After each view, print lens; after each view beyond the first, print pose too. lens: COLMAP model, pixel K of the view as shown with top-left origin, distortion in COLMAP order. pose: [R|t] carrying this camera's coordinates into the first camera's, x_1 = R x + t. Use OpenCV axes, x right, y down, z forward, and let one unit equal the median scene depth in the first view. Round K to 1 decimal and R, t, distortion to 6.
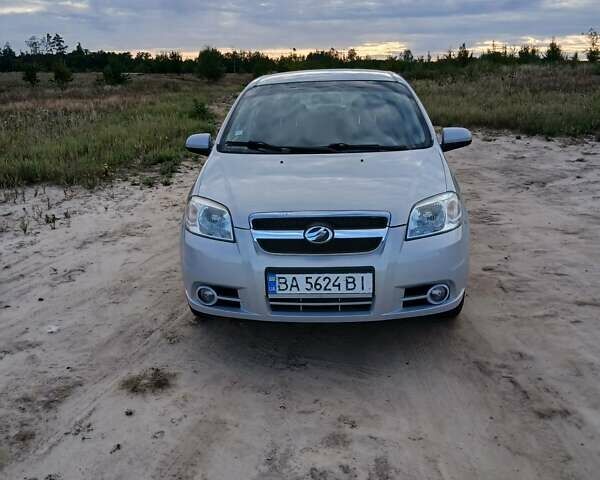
lens RADIAL K [[597.0, 0, 300.0], [0, 597.0, 240.0], [0, 0, 1]] dist [0.150289, -0.294021]
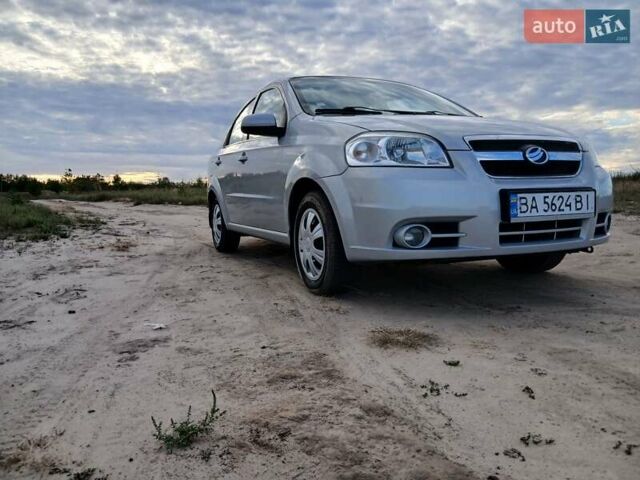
lens RADIAL K [[483.5, 0, 320.0], [0, 483.5, 240.0], [0, 0, 1]] dist [0.115202, -0.200998]
pose [[0.890712, -0.034637, 0.453247, -0.627722], [0.112002, 0.983075, -0.144979, 0.195512], [-0.440554, 0.179899, 0.879516, 0.501981]]
